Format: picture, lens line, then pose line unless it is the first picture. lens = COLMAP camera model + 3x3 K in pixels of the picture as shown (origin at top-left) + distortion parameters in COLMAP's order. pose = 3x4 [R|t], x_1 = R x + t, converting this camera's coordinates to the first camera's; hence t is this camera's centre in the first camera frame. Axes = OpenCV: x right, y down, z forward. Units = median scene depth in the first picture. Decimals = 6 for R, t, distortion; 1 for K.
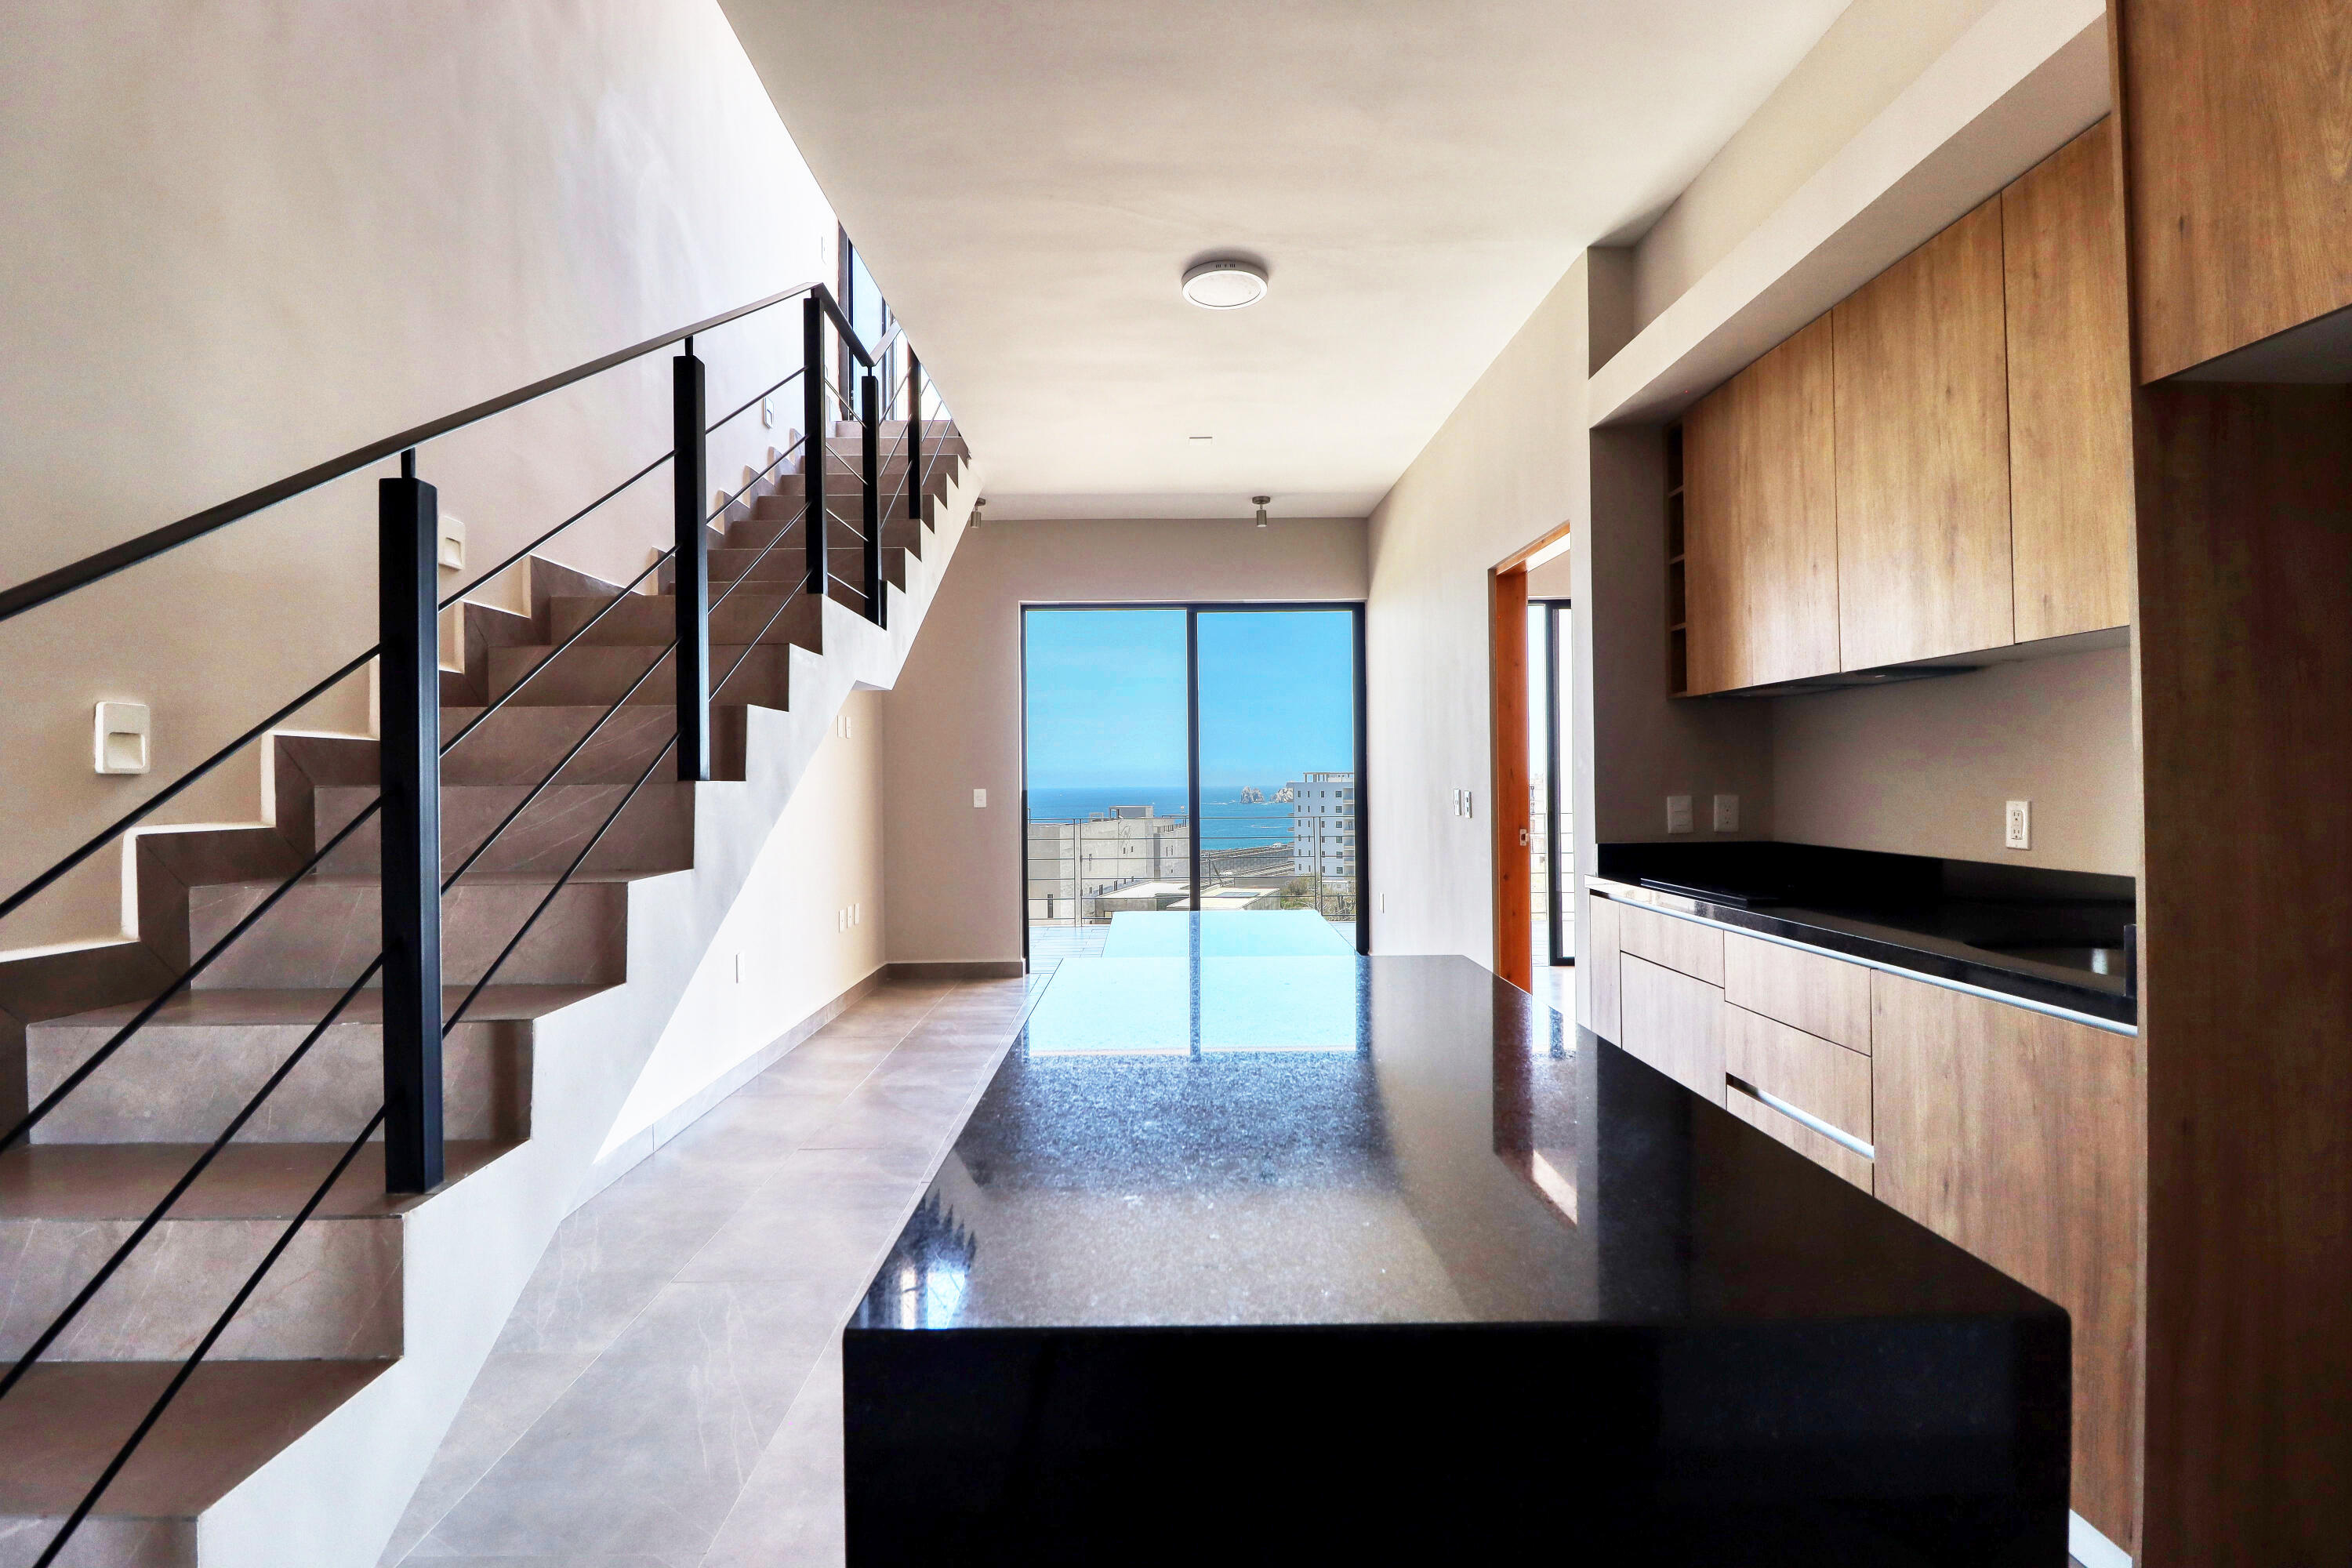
lens RADIAL K [[1098.9, 0, 1170.2], [0, 1098.9, 776.7], [0, 0, 1]] dist [0.002162, -0.014469]
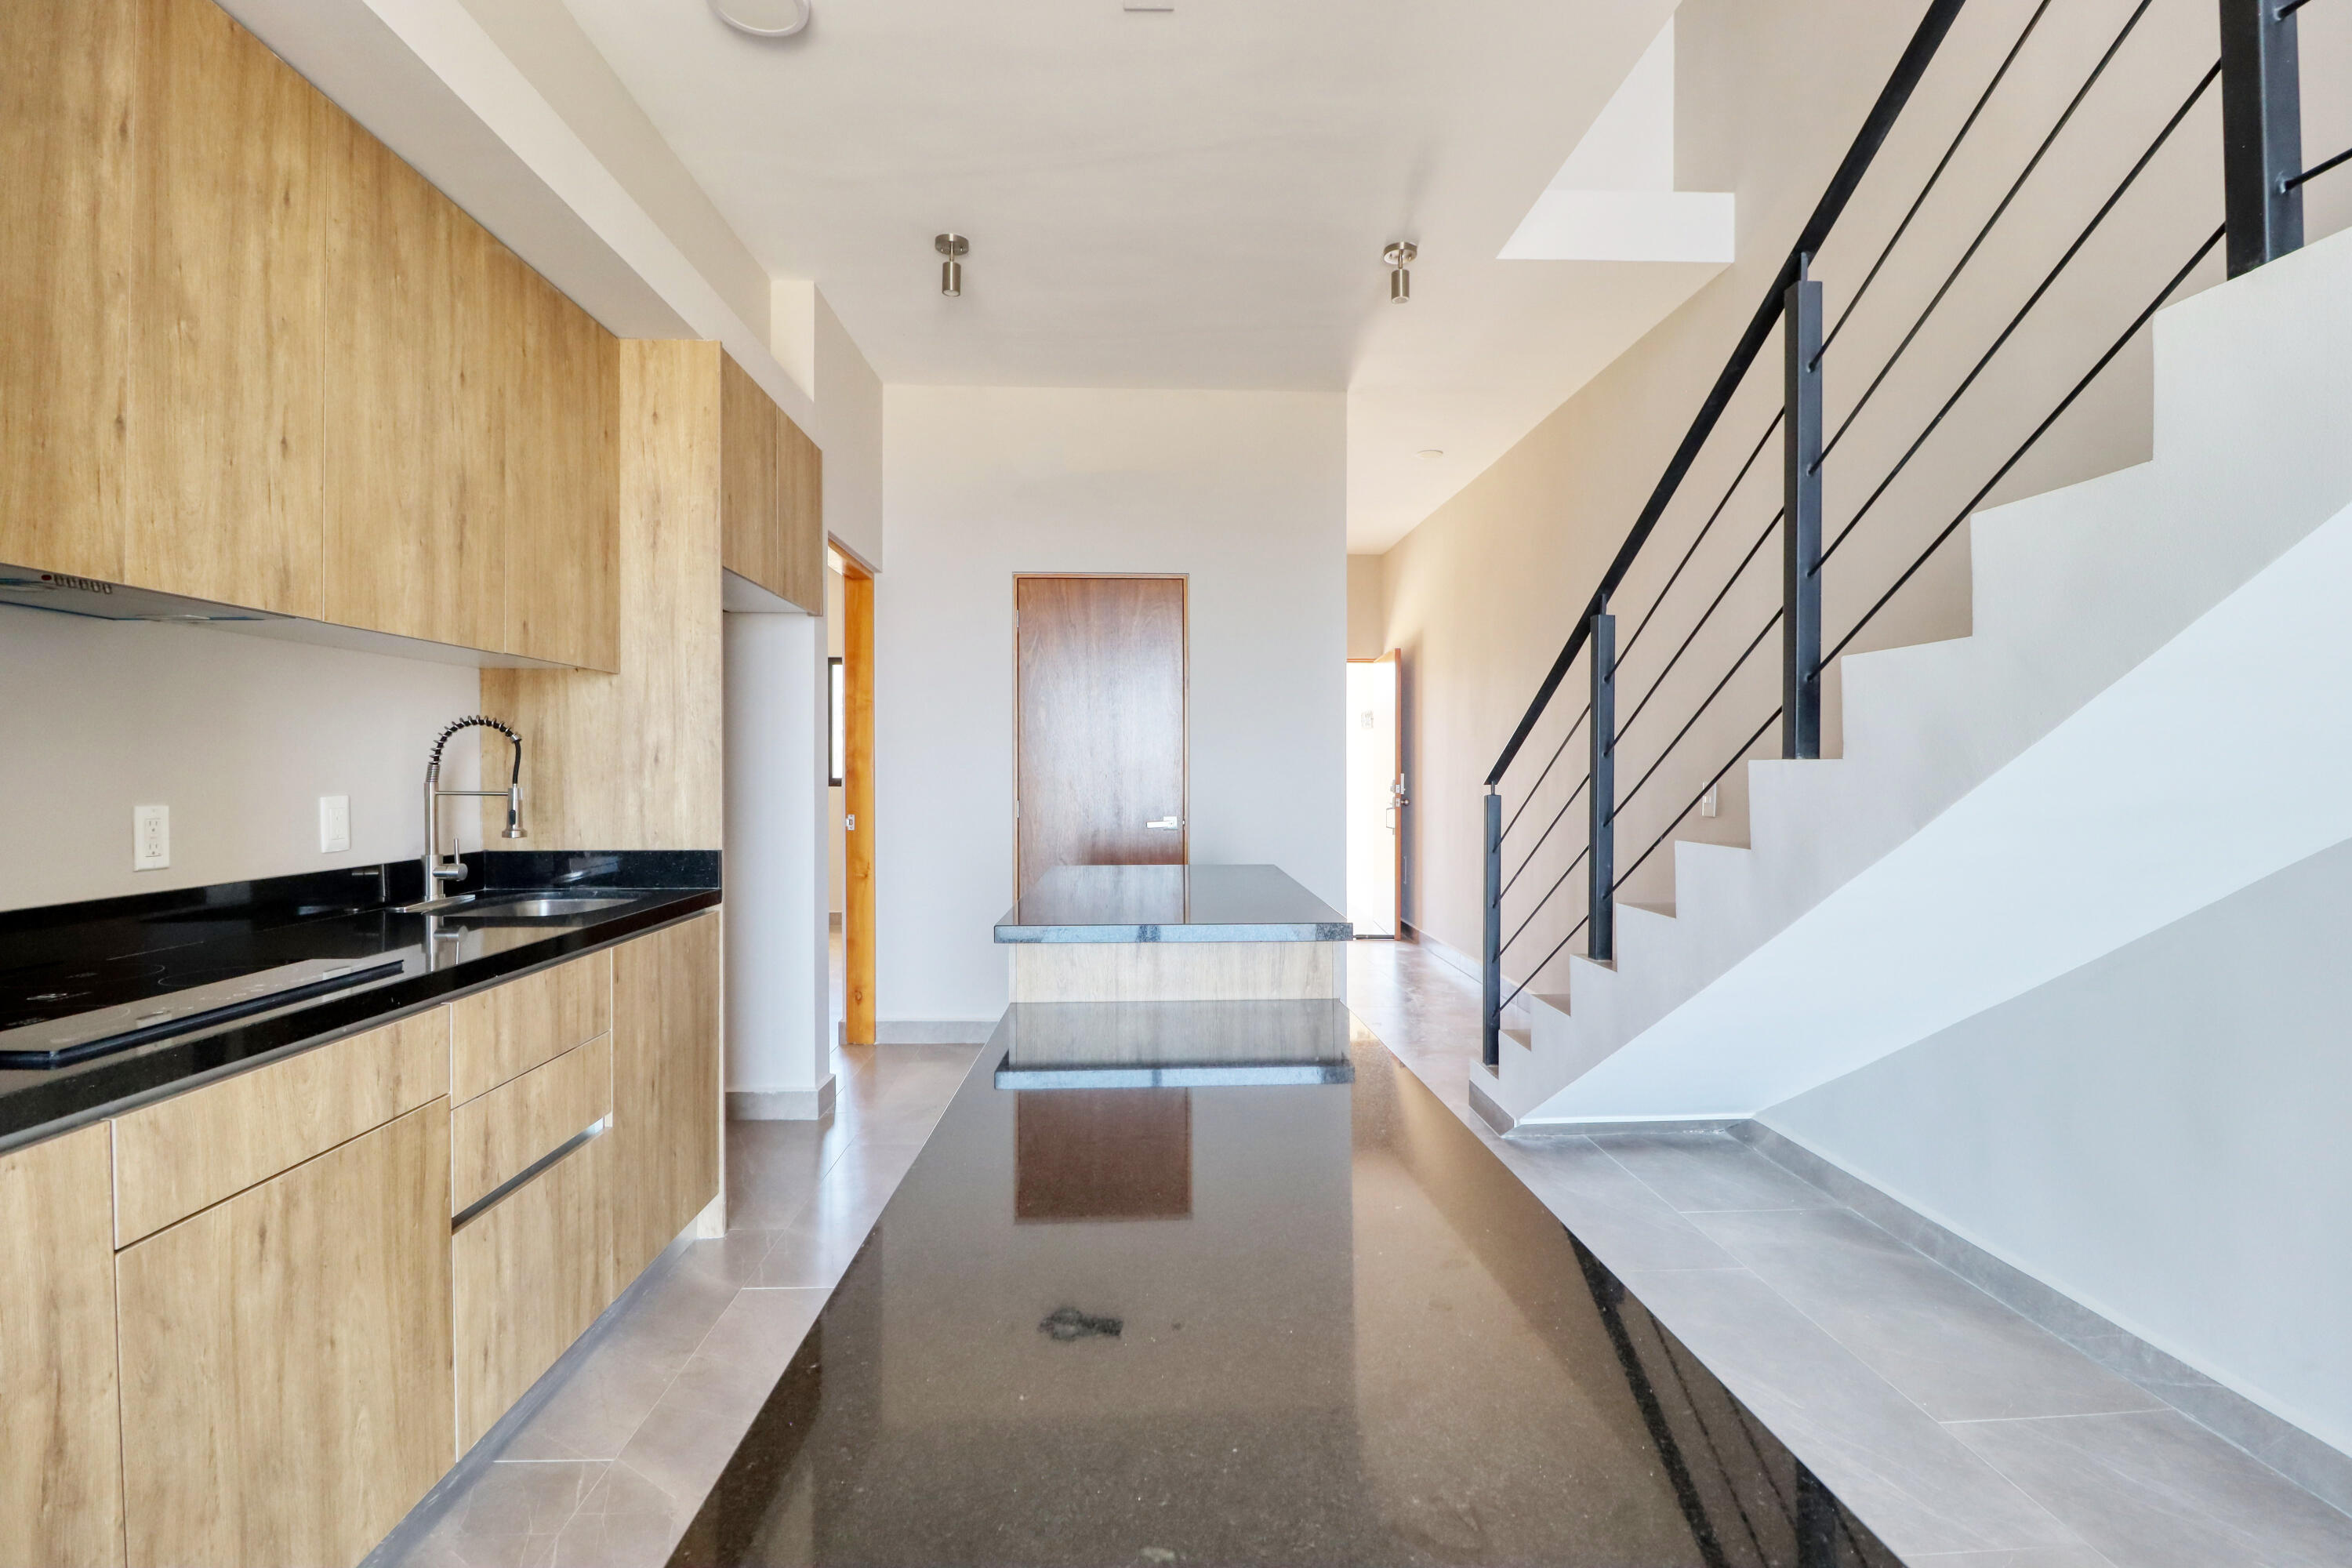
lens RADIAL K [[1098.9, 0, 1170.2], [0, 1098.9, 776.7], [0, 0, 1]] dist [0.002162, -0.014469]
pose [[-0.999796, 0.011999, -0.016268, 0.092288], [0.011949, 0.999924, 0.003172, 0.008773], [0.016305, 0.002977, -0.999863, 1.853333]]
